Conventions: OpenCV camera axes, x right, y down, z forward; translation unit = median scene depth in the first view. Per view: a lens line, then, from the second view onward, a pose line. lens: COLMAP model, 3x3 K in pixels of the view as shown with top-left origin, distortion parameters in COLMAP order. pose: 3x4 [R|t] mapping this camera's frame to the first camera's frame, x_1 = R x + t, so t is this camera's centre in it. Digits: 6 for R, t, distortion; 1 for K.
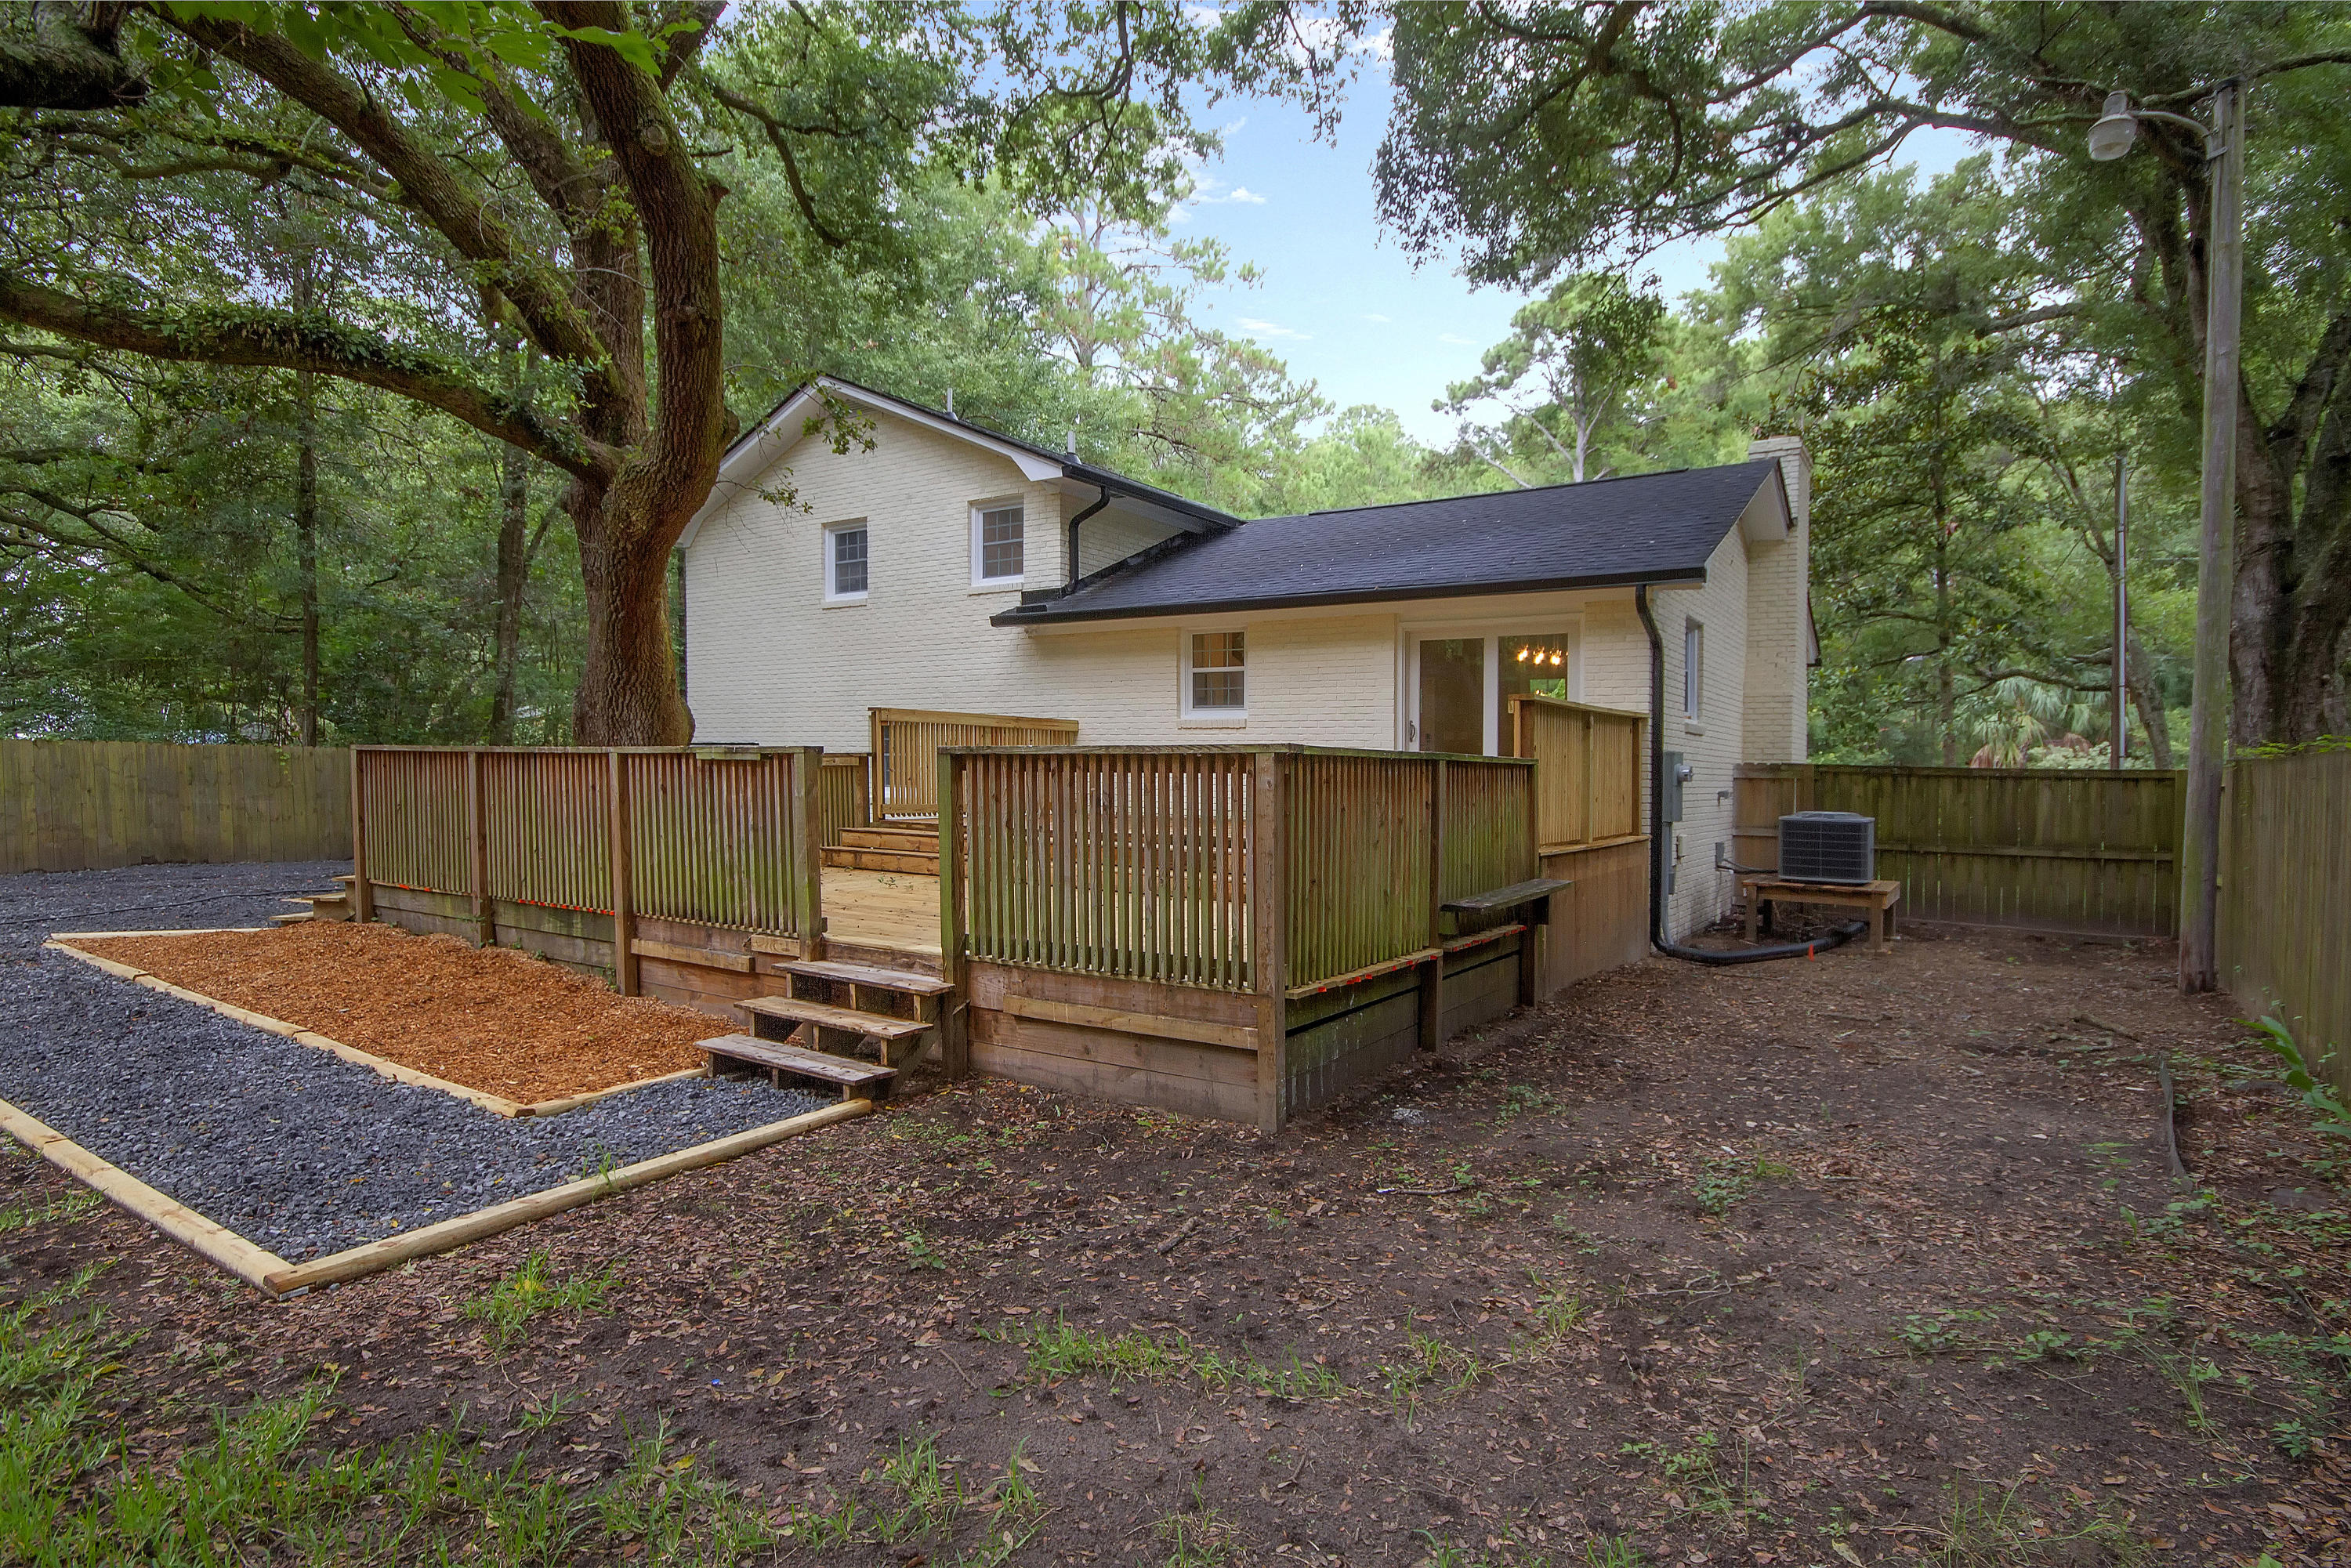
lens RADIAL K [[1238.0, 0, 1175.5], [0, 1238.0, 784.0], [0, 0, 1]] dist [-0.000211, -0.000005]
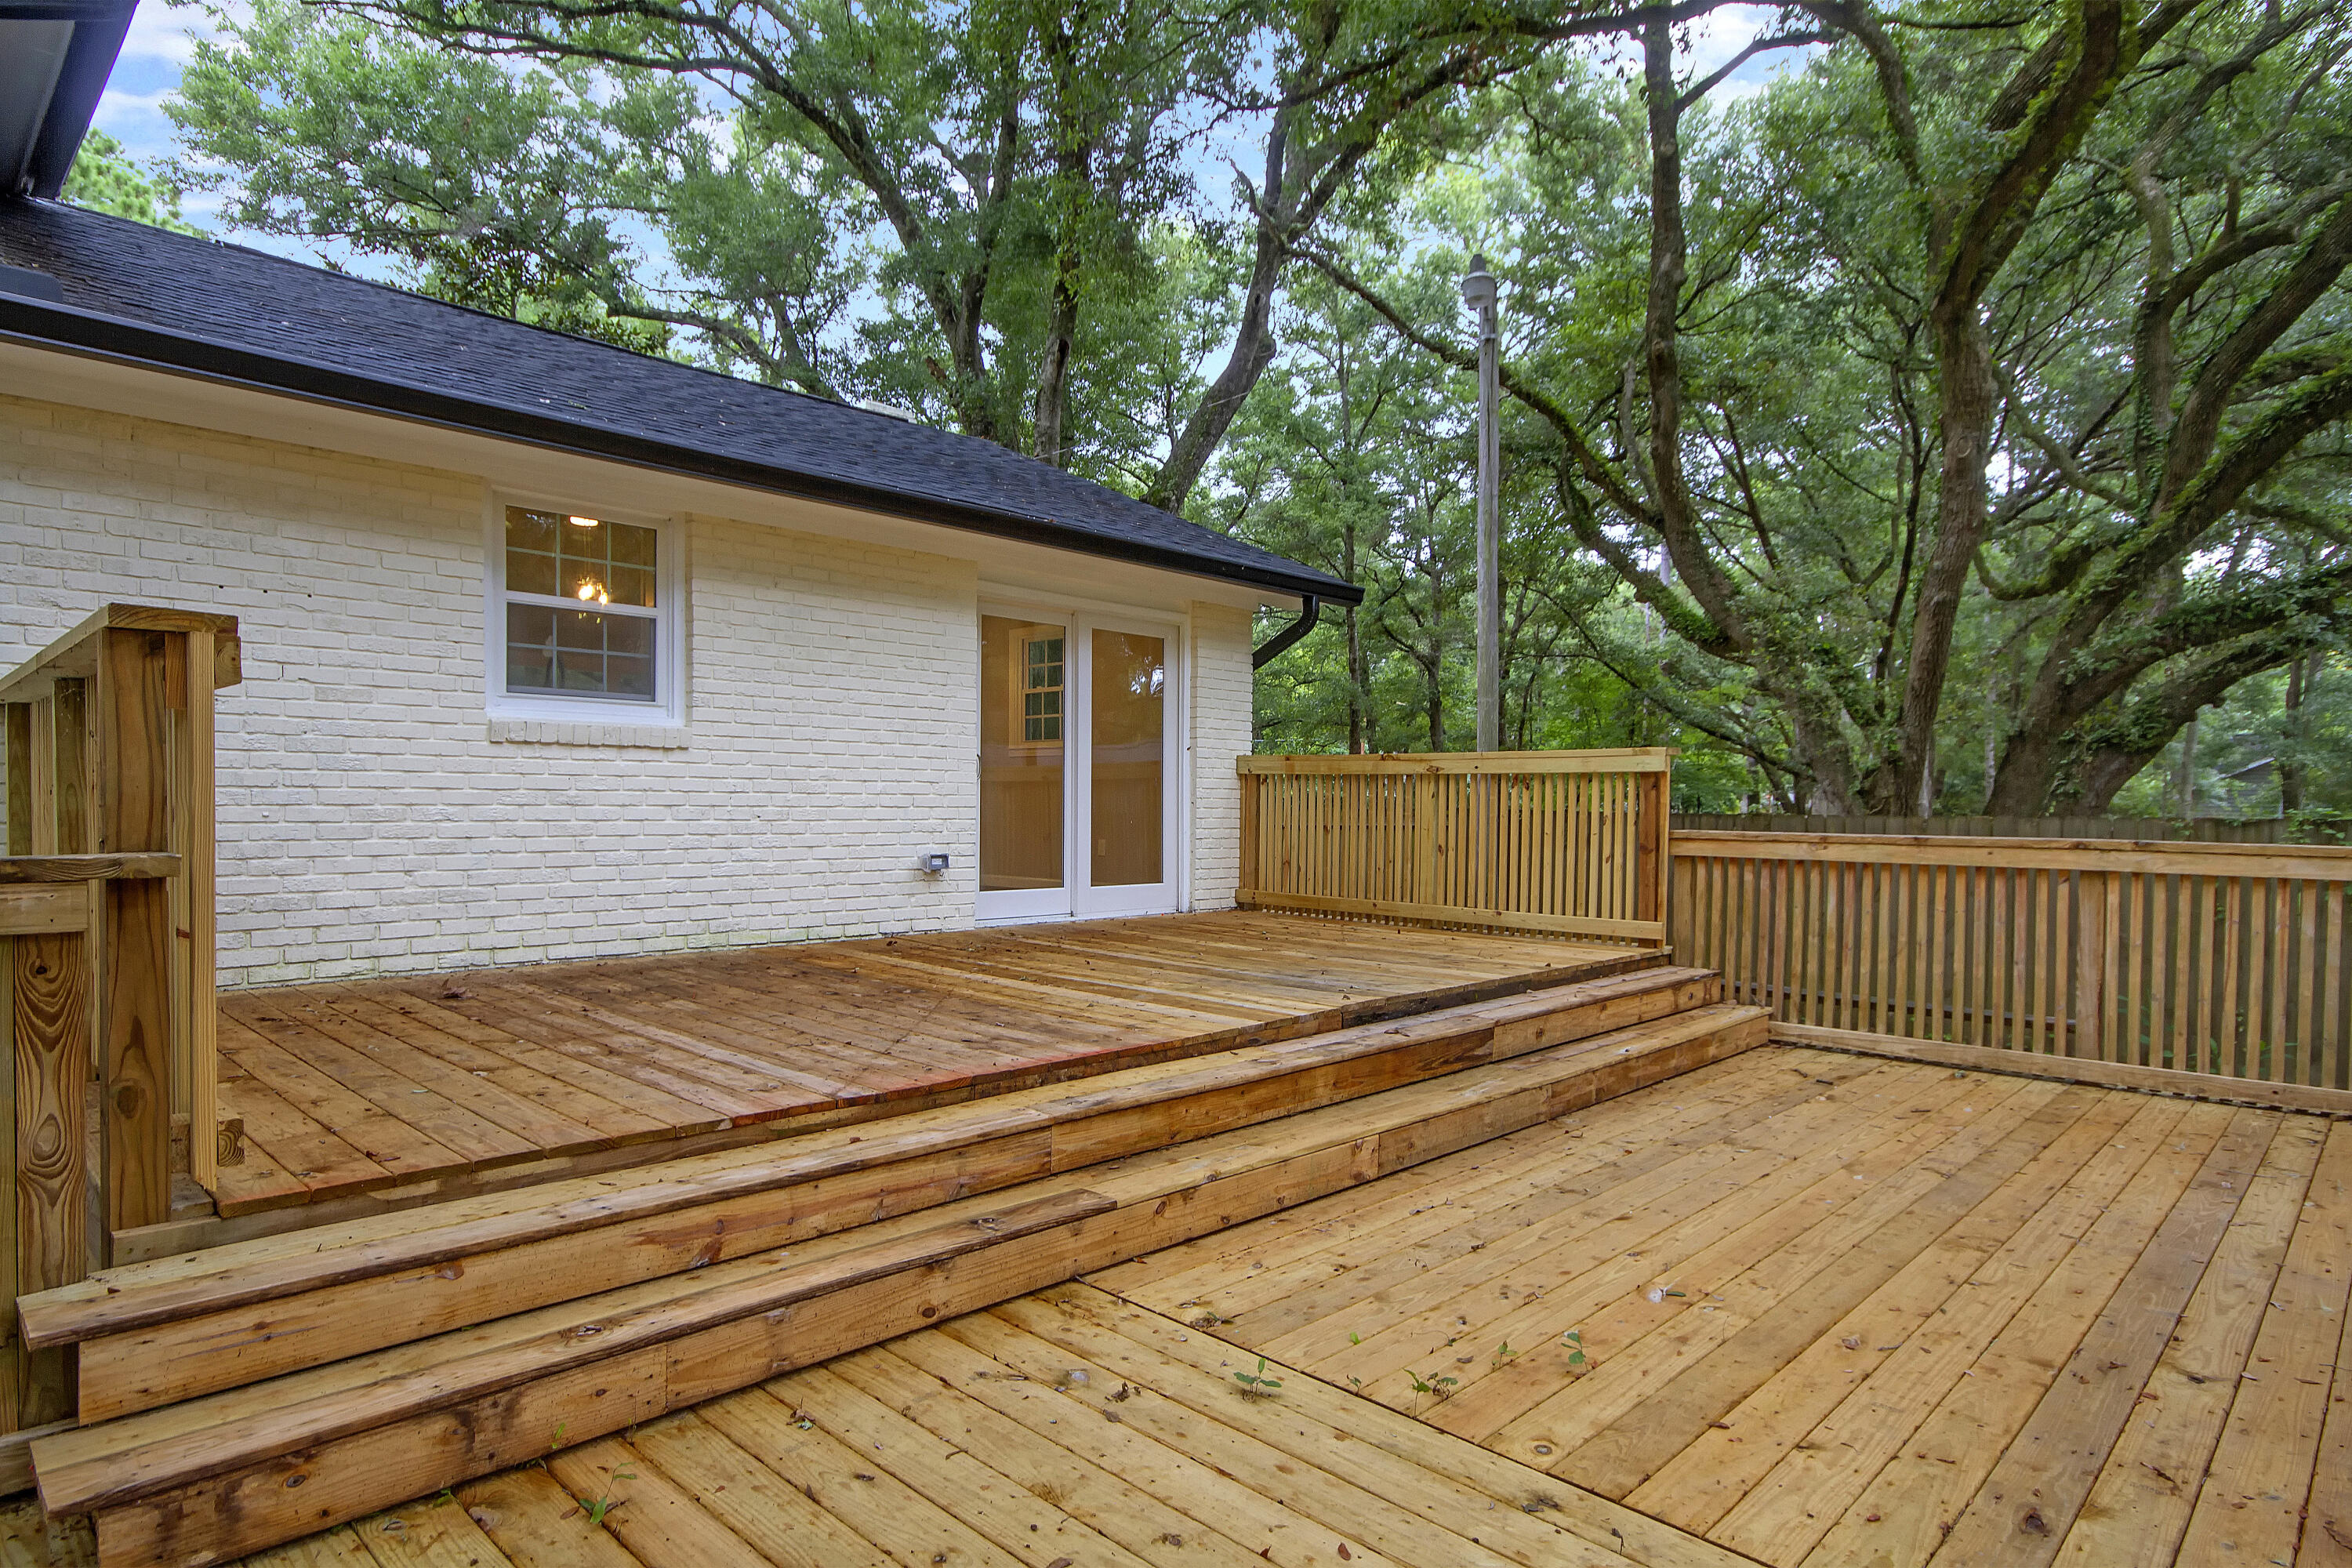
lens RADIAL K [[1308.3, 0, 1184.5], [0, 1308.3, 816.7], [0, 0, 1]] dist [-0.001239, -0.000215]
pose [[0.189753, -0.025989, 0.981488, -0.357267], [0.007236, 0.999659, 0.025071, -0.031603], [-0.981805, 0.002345, 0.189877, 0.723948]]
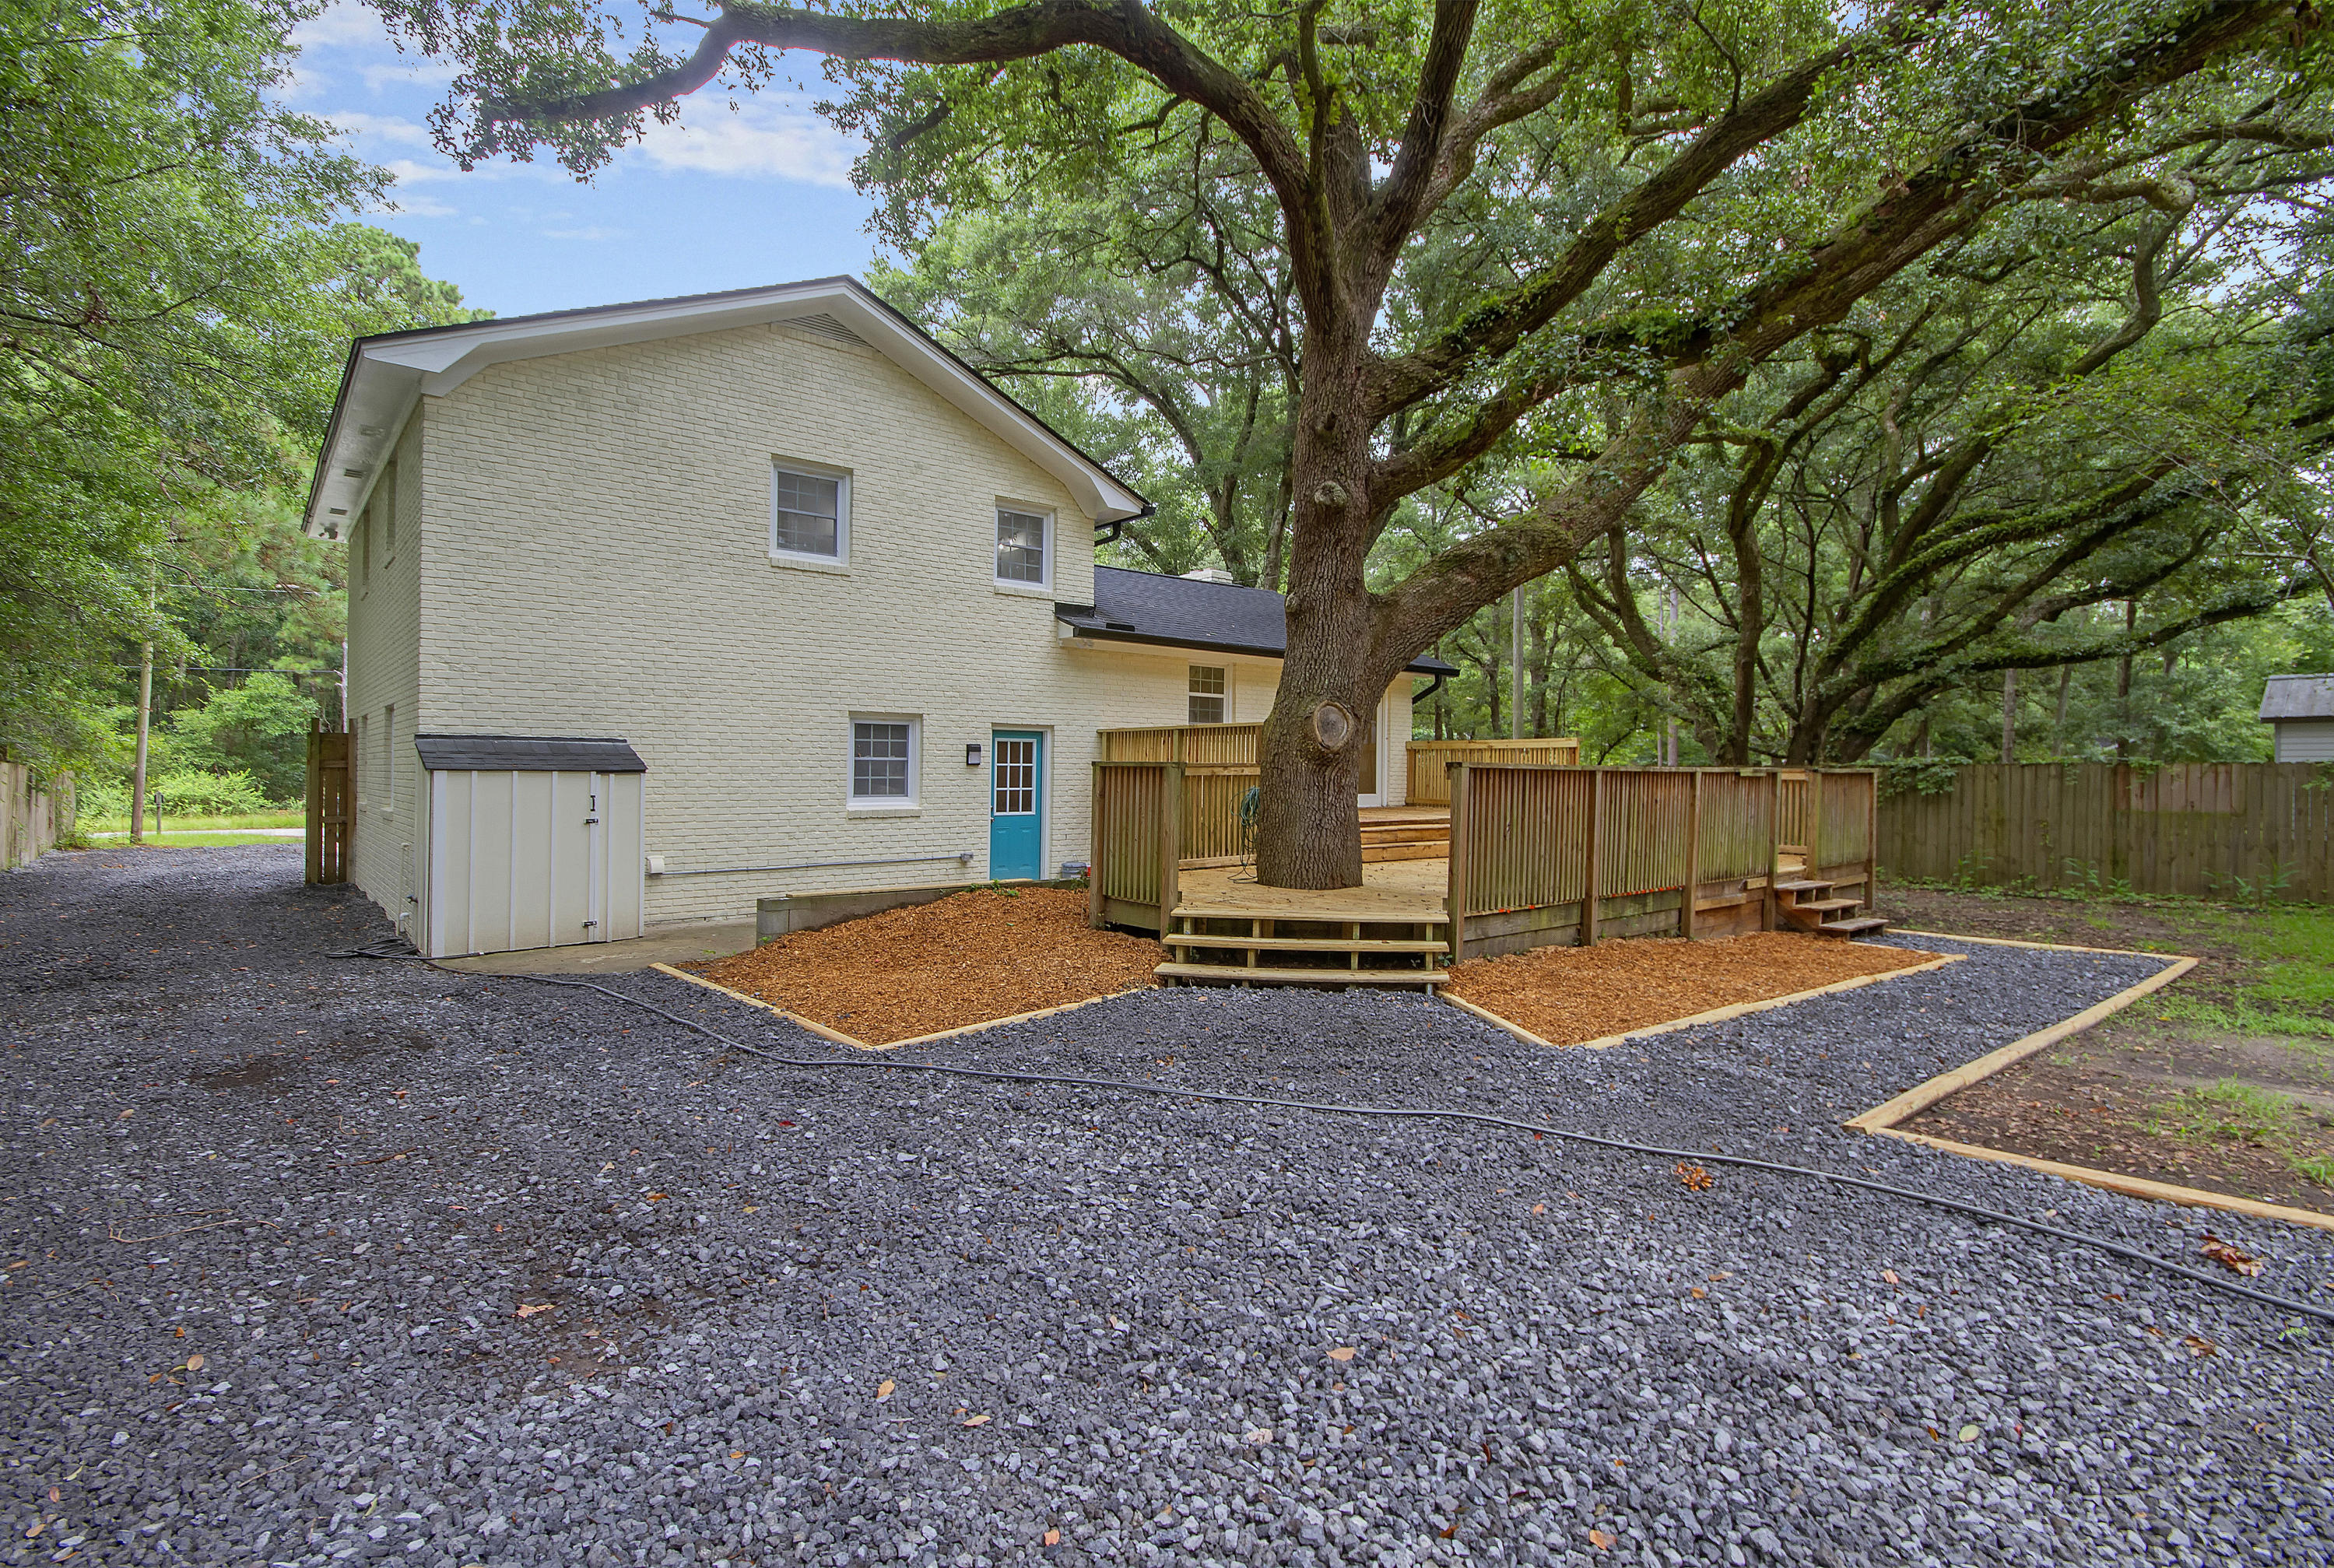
lens RADIAL K [[1128.3, 0, 1167.0], [0, 1128.3, 784.0], [0, 0, 1]] dist [-0.000605, 0.000022]
pose [[0.282744, -0.024342, 0.958887, -1.090382], [0.011439, 0.999692, 0.022005, -0.027227], [-0.959127, 0.004747, 0.282935, 0.715144]]
